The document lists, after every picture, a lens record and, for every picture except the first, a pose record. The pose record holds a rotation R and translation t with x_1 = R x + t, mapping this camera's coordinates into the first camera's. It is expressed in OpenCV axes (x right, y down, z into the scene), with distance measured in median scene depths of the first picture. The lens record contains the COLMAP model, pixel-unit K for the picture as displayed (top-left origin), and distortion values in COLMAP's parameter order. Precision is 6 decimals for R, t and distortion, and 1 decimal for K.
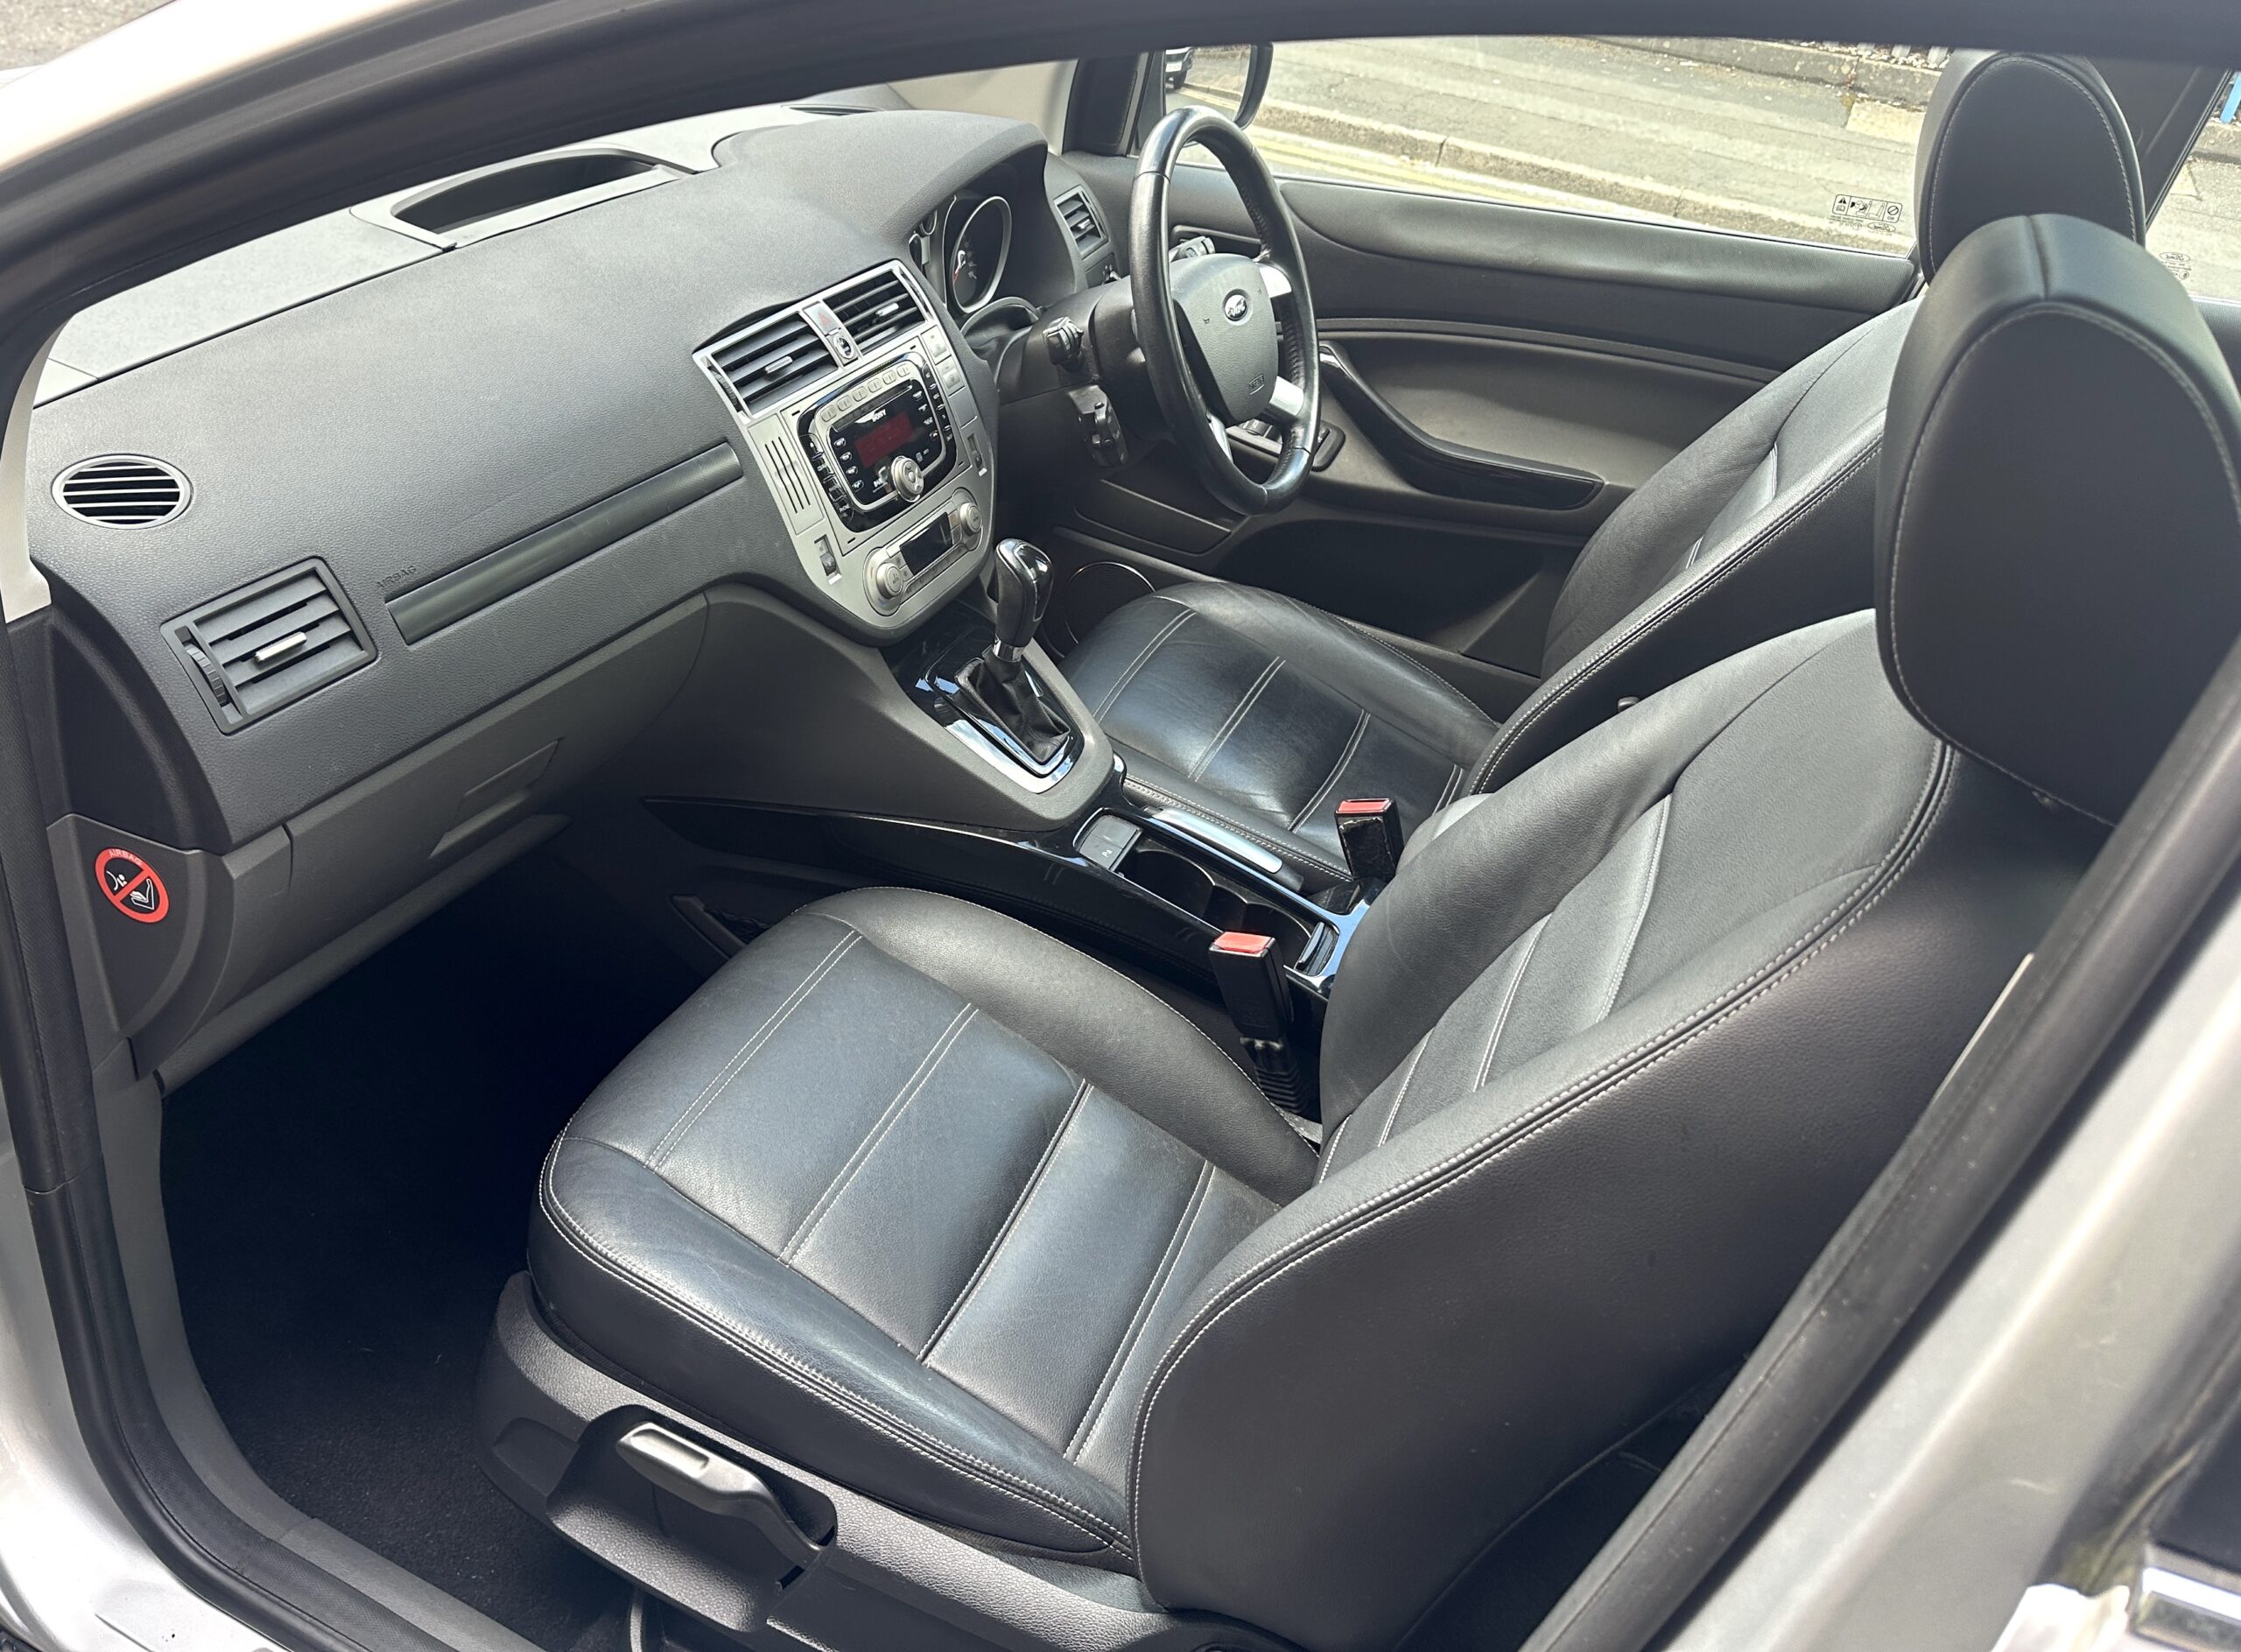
lens RADIAL K [[1835.4, 0, 967.9], [0, 1835.4, 680.7], [0, 0, 1]] dist [0.051902, -0.070196]
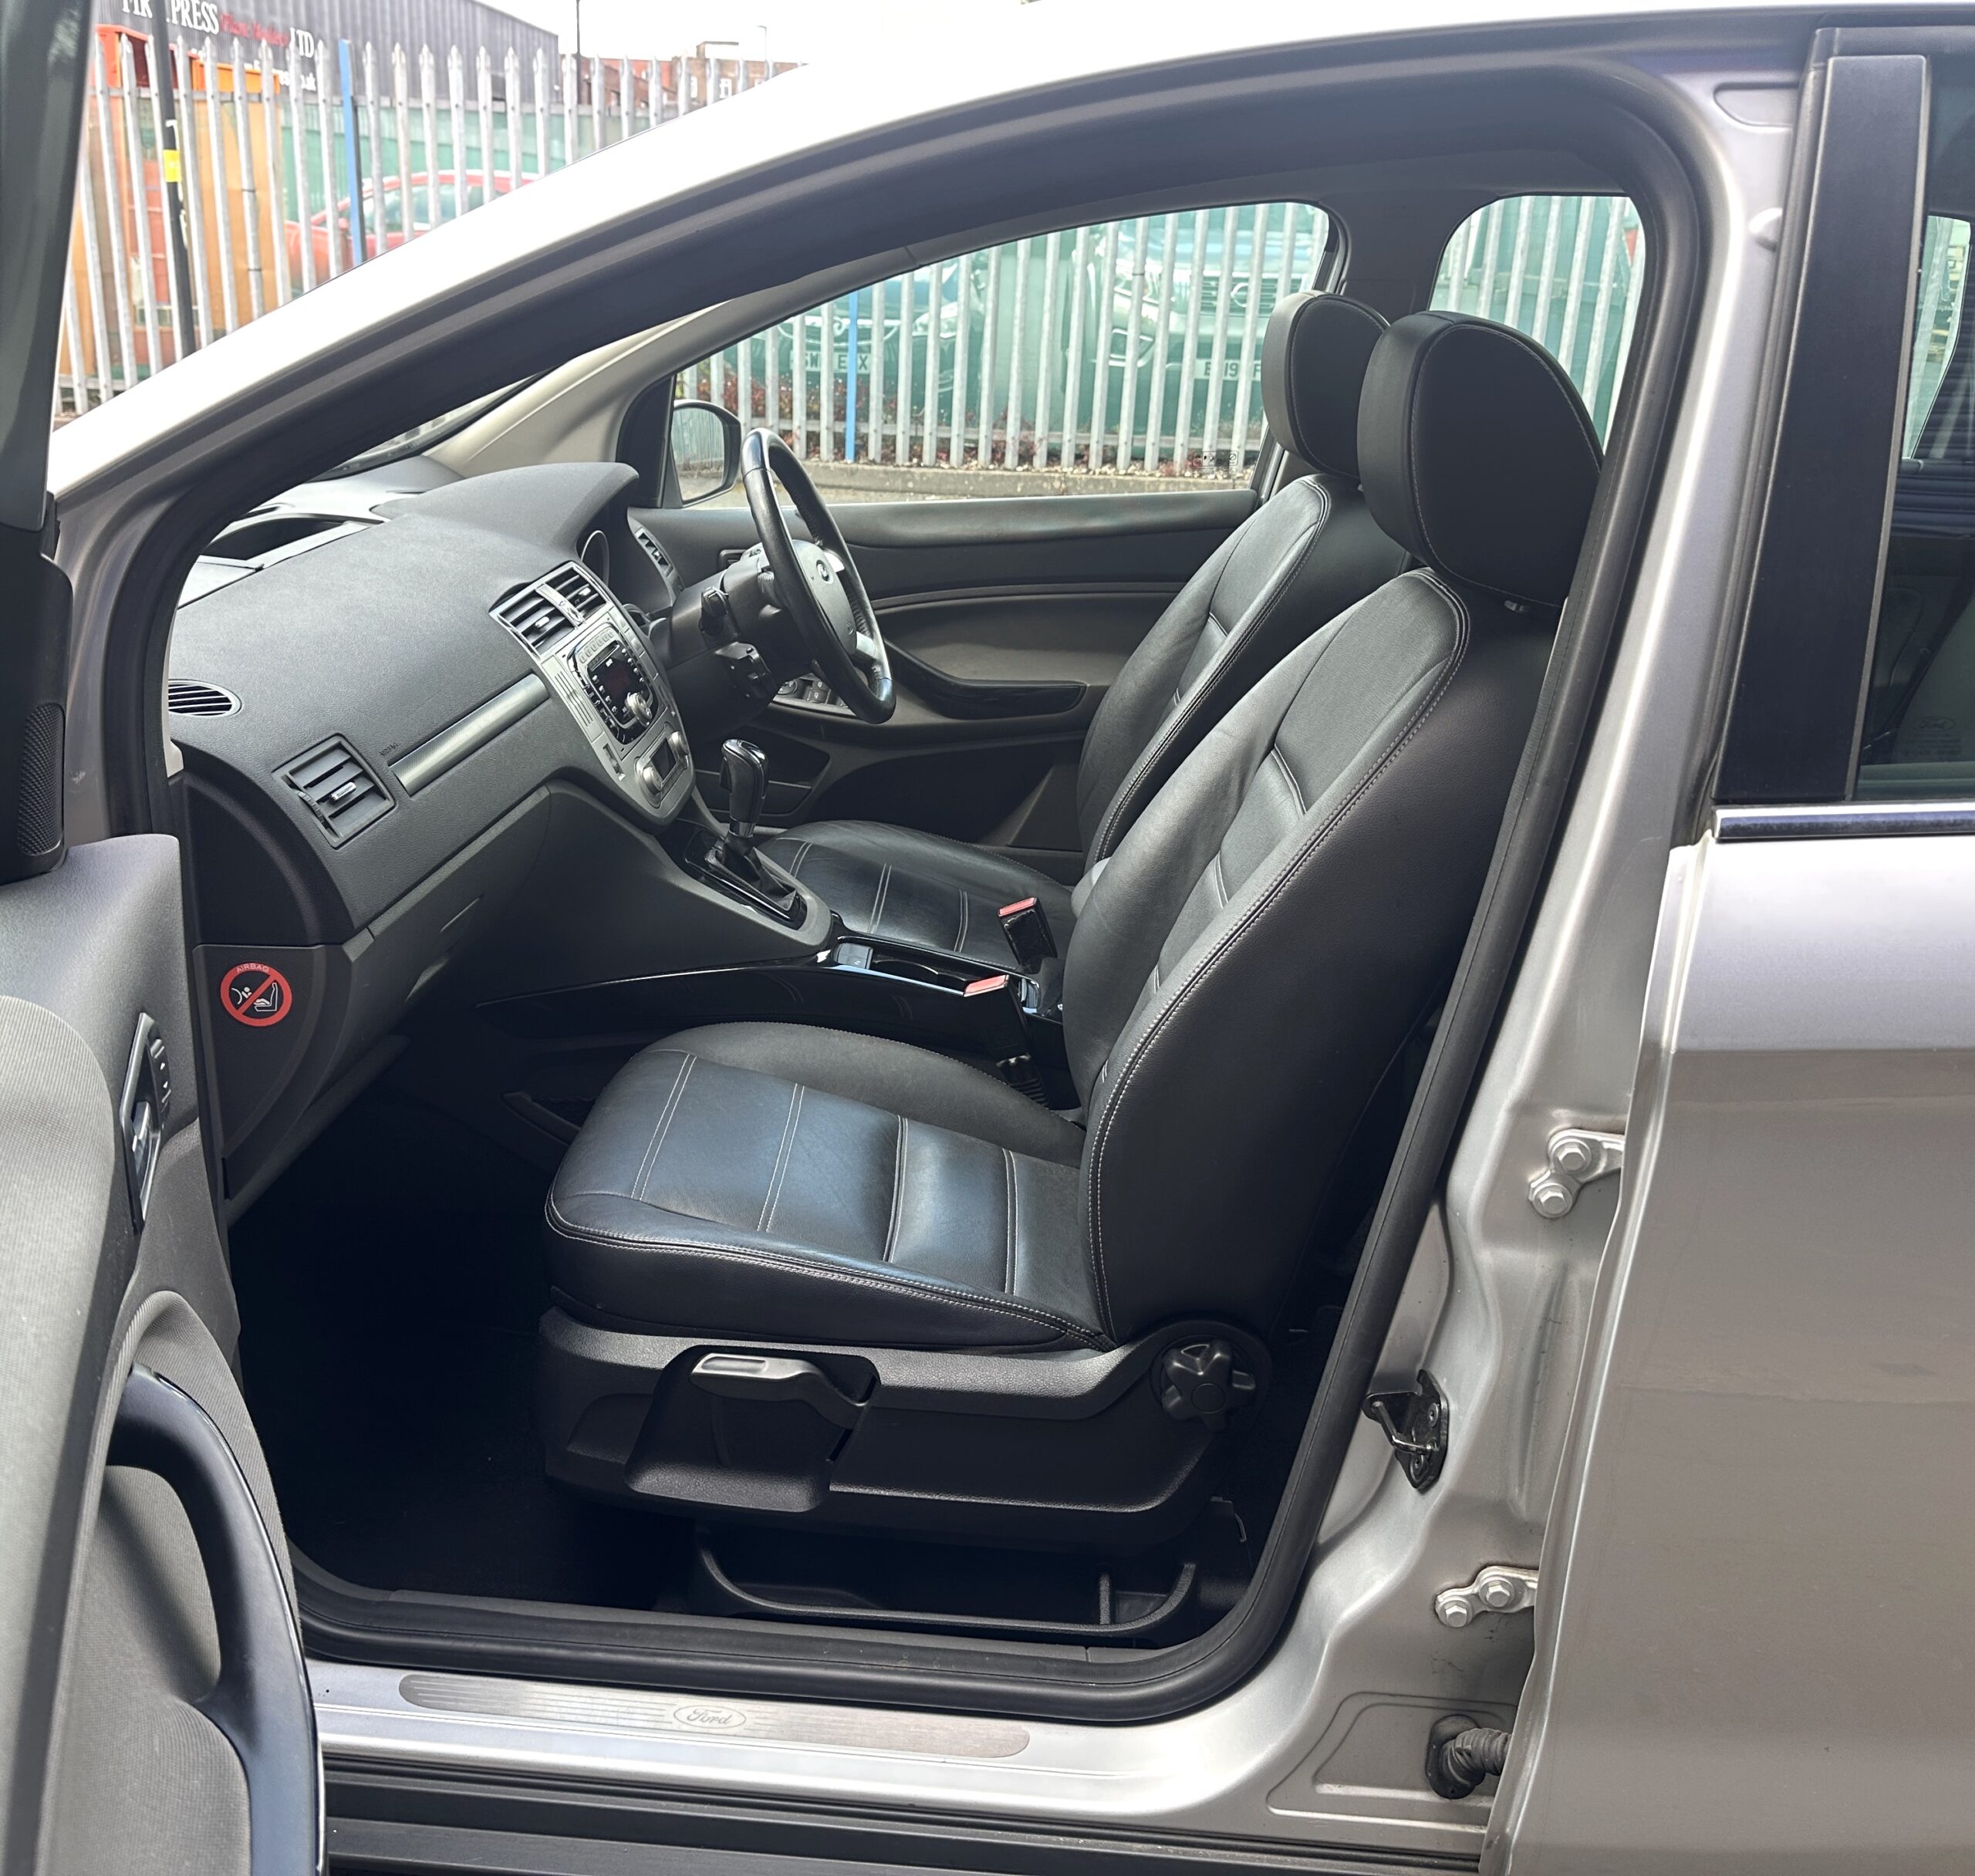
lens RADIAL K [[1862.2, 0, 911.0], [0, 1862.2, 887.0], [0, 0, 1]] dist [0.042263, 0.000000]
pose [[0.925424, -0.187158, 0.329487, -0.324964], [0.236639, 0.964558, -0.116746, 0.215149], [-0.295960, 0.186009, 0.936914, -0.252987]]
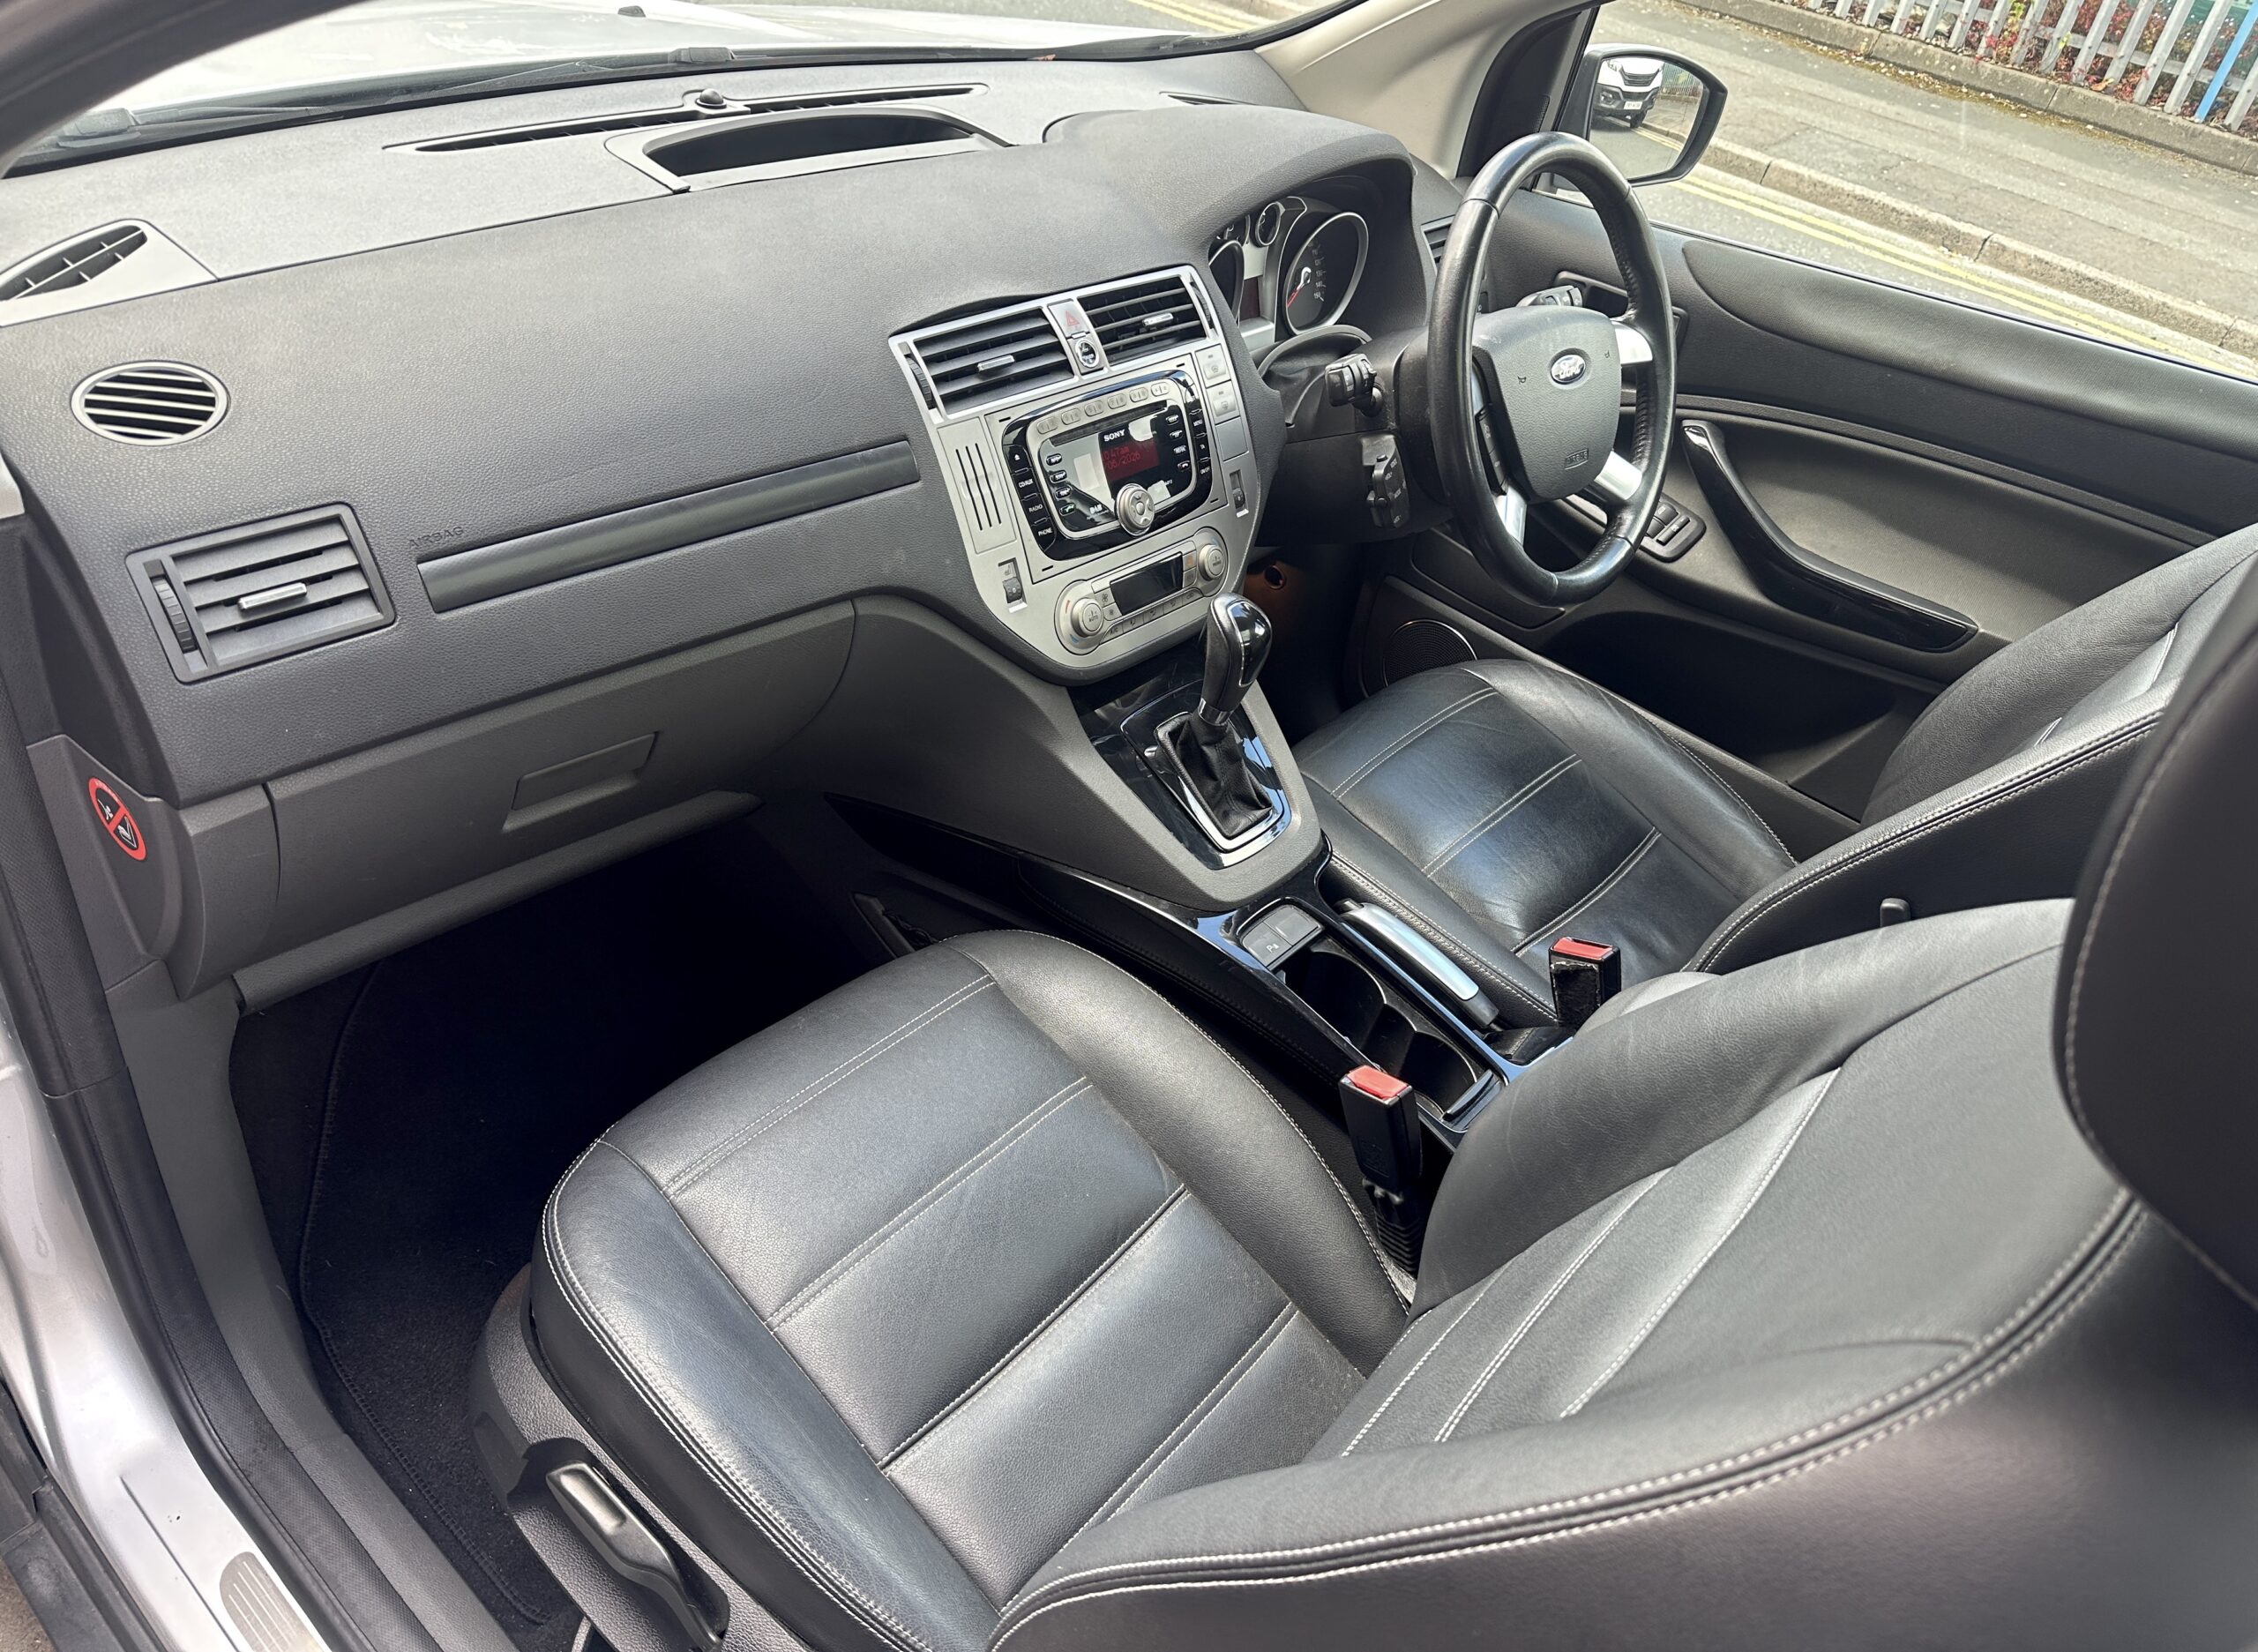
lens RADIAL K [[1598.0, 0, 1123.8], [0, 1598.0, 822.4], [0, 0, 1]] dist [0.015760, -0.019957]
pose [[0.964755, 0.189091, -0.183008, 0.145915], [-0.168865, 0.978239, 0.120557, -0.054849], [0.201822, -0.085404, 0.975692, 0.216920]]
